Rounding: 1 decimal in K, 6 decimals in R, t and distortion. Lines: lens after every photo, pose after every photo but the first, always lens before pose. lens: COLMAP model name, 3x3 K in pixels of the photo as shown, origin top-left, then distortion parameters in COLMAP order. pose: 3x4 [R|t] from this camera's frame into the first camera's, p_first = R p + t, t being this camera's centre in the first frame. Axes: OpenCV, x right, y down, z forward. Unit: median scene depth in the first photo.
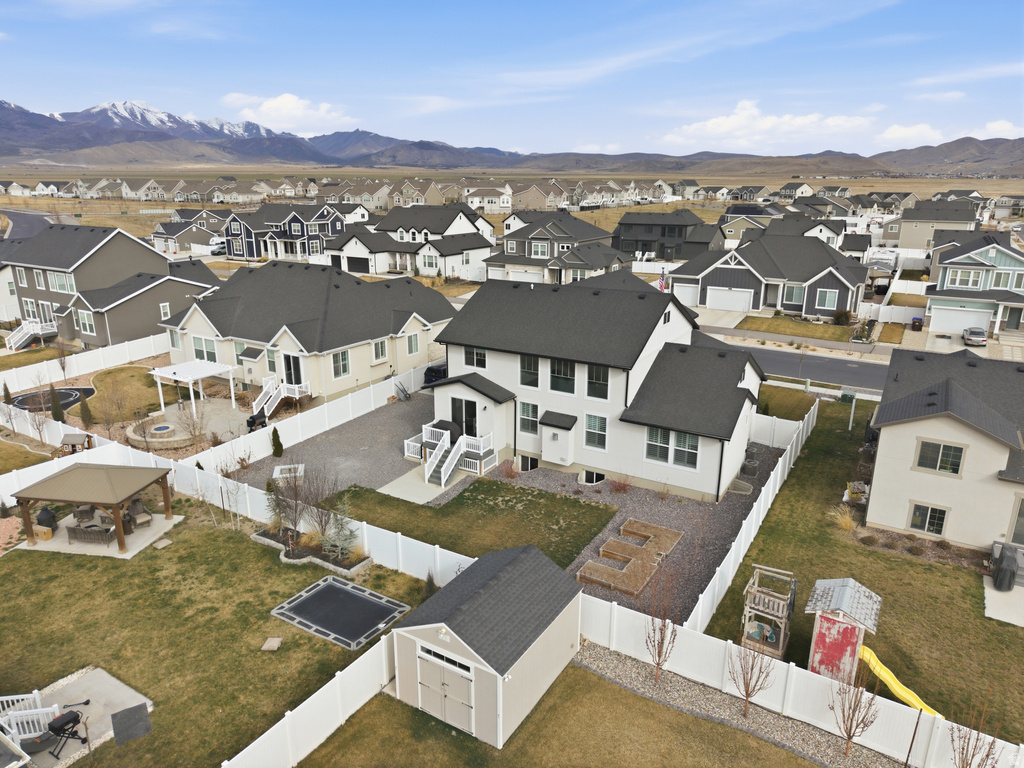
lens RADIAL K [[680.0, 0, 511.5], [0, 680.0, 387.1], [0, 0, 1]] dist [0.033331, -0.036458]
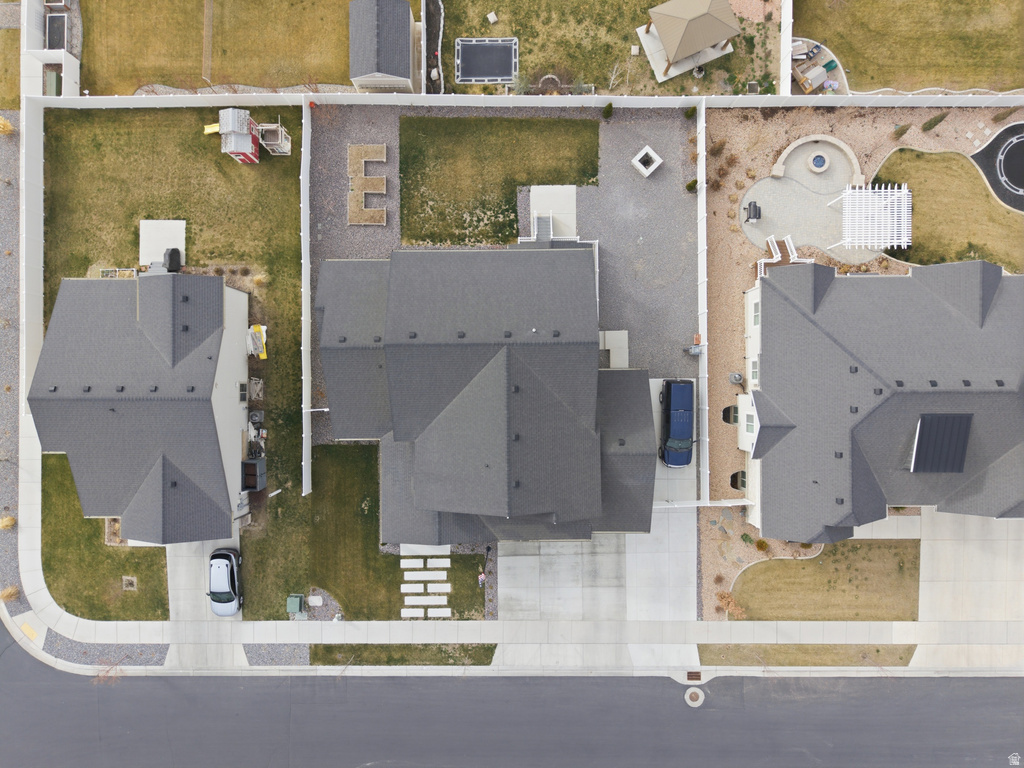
lens RADIAL K [[680.0, 0, 508.7], [0, 680.0, 383.7], [0, 0, 1]] dist [0.033331, -0.036458]
pose [[-0.851554, 0.524263, -0.002123, 0.114231], [-0.151272, -0.241827, 0.958455, -1.183822], [0.501969, 0.816498, 0.285235, 0.871269]]
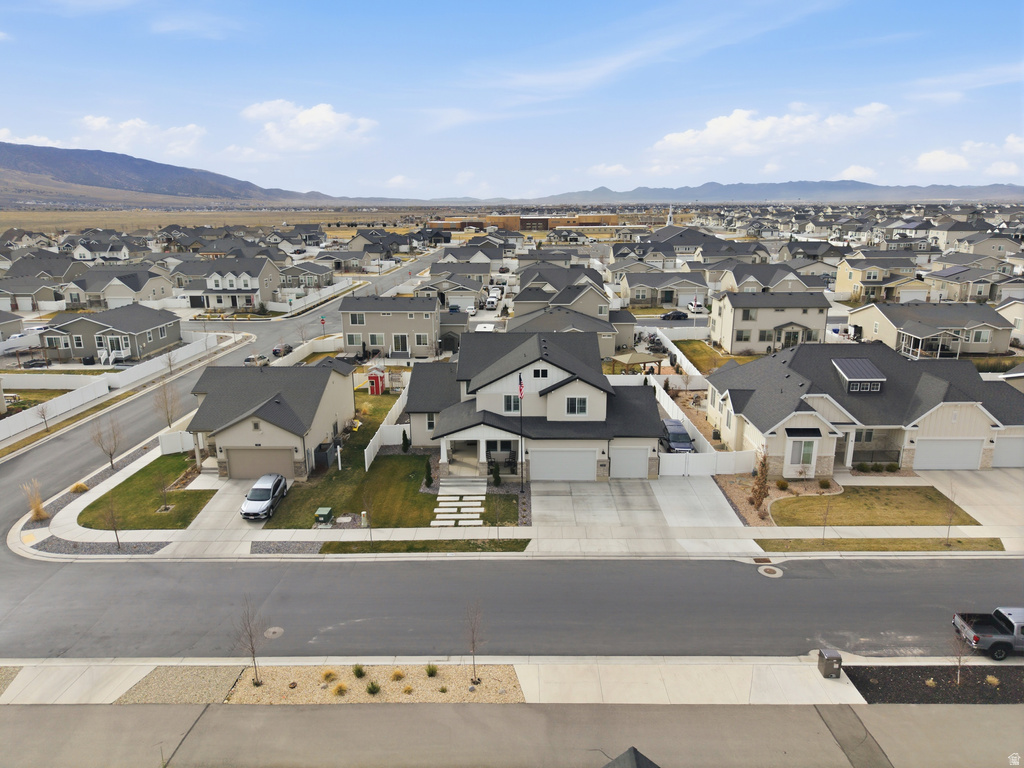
lens RADIAL K [[680.0, 0, 508.3], [0, 680.0, 385.1], [0, 0, 1]] dist [0.033331, -0.036458]
pose [[-0.865770, 0.129437, -0.483414, 0.971444], [-0.141427, 0.863313, 0.484446, -0.845736], [0.480043, 0.487787, -0.729125, 2.366583]]
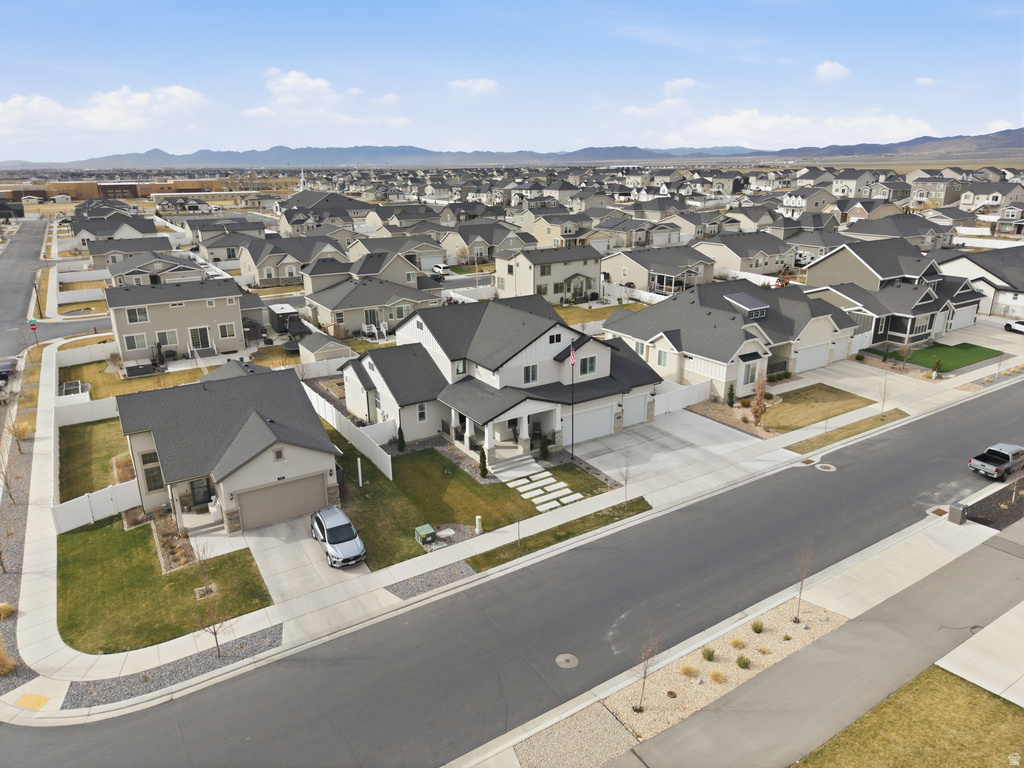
lens RADIAL K [[680.0, 0, 509.0], [0, 680.0, 389.0], [0, 0, 1]] dist [0.033331, -0.036458]
pose [[-0.446575, 0.278865, -0.850180, 1.483206], [-0.250406, 0.873269, 0.417969, -0.655994], [0.858992, 0.399545, -0.320150, 1.754666]]
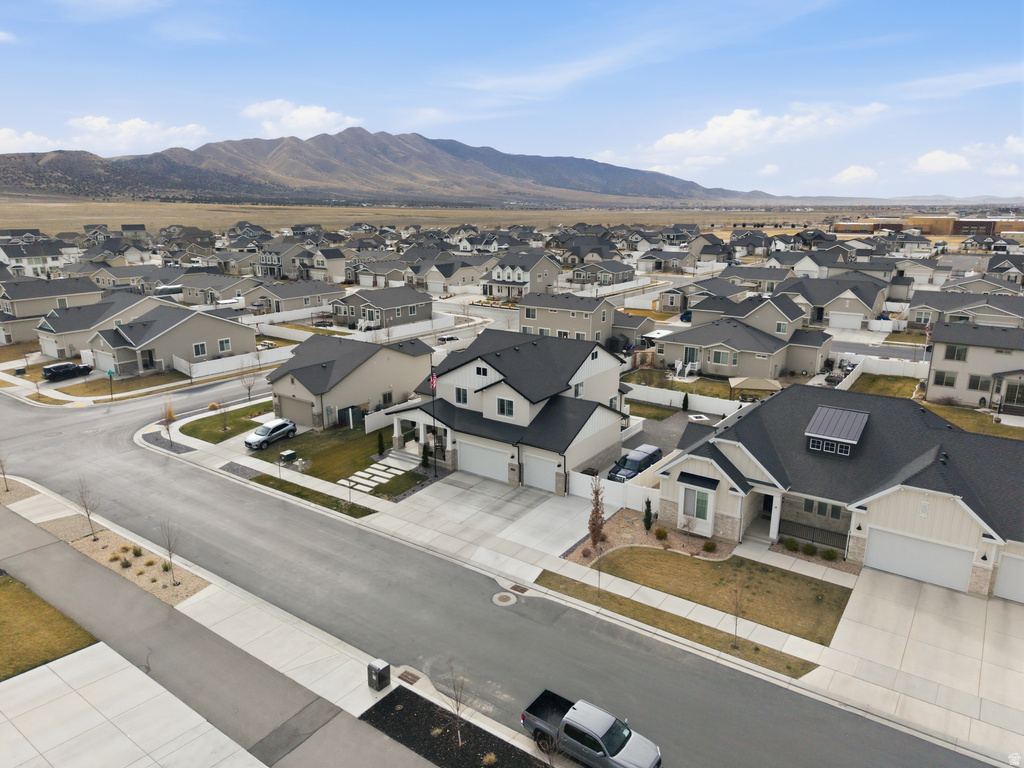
lens RADIAL K [[680.0, 0, 507.8], [0, 680.0, 379.6], [0, 0, 1]] dist [0.033331, -0.036458]
pose [[-0.996831, -0.020595, 0.076833, 0.045431], [0.021964, 0.857095, 0.514690, -0.939372], [-0.076453, 0.514747, -0.853926, 2.630047]]
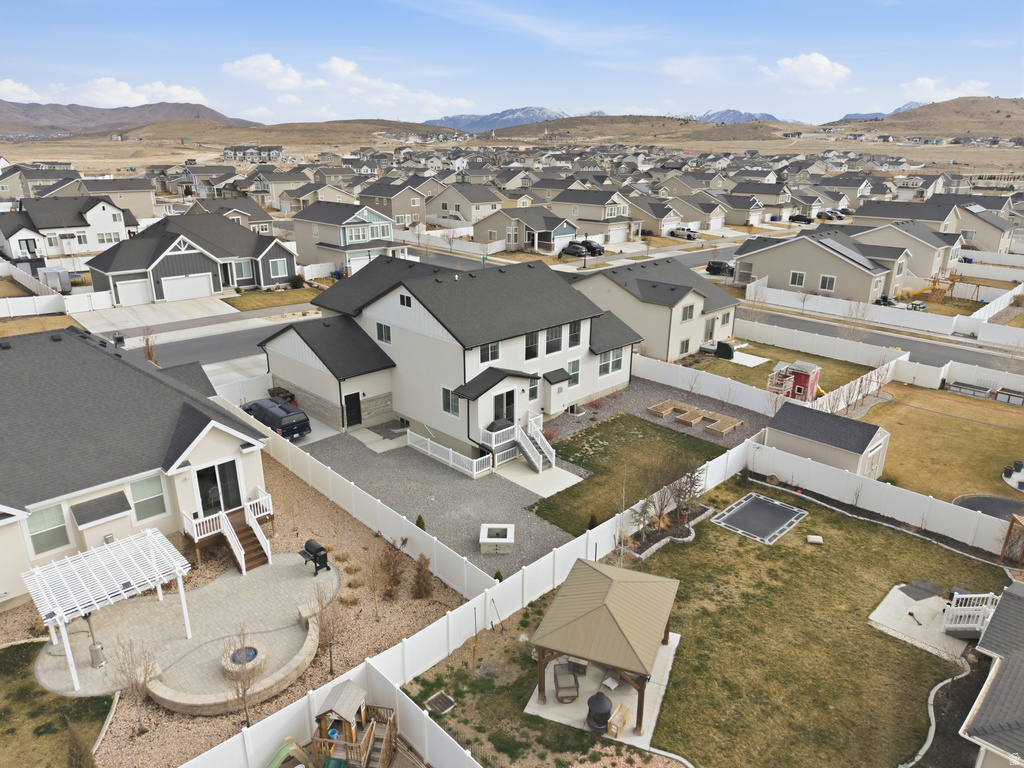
lens RADIAL K [[680.0, 0, 513.8], [0, 680.0, 380.7], [0, 0, 1]] dist [0.033331, -0.036458]
pose [[0.247832, -0.313614, 0.916638, -1.061645], [0.274287, 0.930157, 0.244080, -0.259744], [-0.929164, 0.190931, 0.316543, 0.699137]]
